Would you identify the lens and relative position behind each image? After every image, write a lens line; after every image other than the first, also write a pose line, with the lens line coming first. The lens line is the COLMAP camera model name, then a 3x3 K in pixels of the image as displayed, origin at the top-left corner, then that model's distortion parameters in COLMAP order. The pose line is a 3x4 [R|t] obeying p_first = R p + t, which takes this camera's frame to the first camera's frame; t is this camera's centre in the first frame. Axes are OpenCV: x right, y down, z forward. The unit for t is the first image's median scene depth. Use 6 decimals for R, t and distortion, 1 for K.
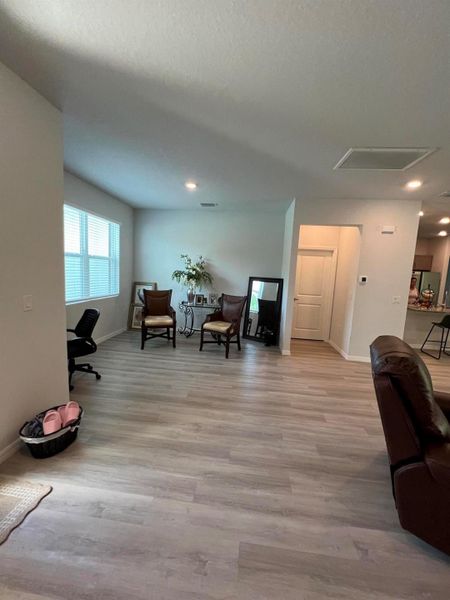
lens RADIAL K [[241.4, 0, 224.8], [0, 241.4, 298.5], [0, 0, 1]] dist [-0.005029, 0.001276]
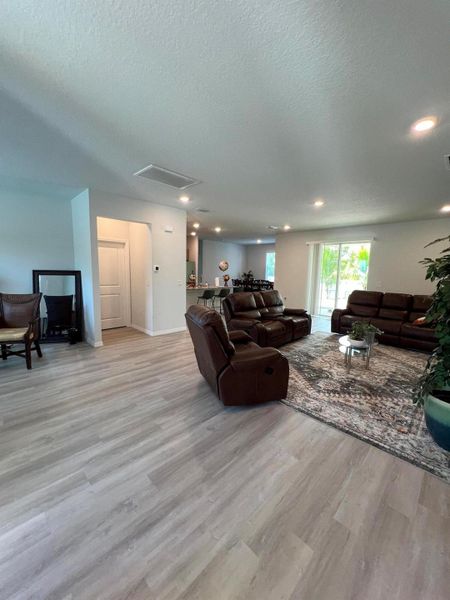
lens RADIAL K [[241.4, 0, 225.6], [0, 241.4, 298.8], [0, 0, 1]] dist [-0.005029, 0.001276]
pose [[0.626624, -0.130436, 0.768329, -0.162391], [0.097848, 0.991260, 0.088480, 0.000397], [-0.773155, 0.019736, 0.633911, -0.048952]]
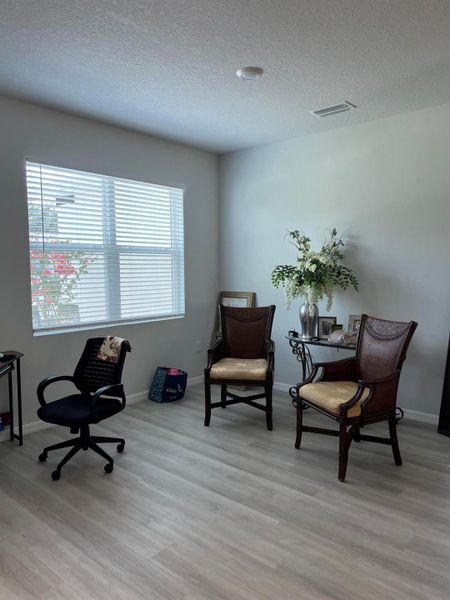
lens RADIAL K [[450.5, 0, 225.3], [0, 450.5, 303.7], [0, 0, 1]] dist [0.043269, -0.046674]
pose [[0.807229, -0.012086, -0.590115, 0.277957], [-0.008827, 0.999431, -0.032544, -0.013079], [0.590173, 0.031479, 0.806663, 0.261027]]
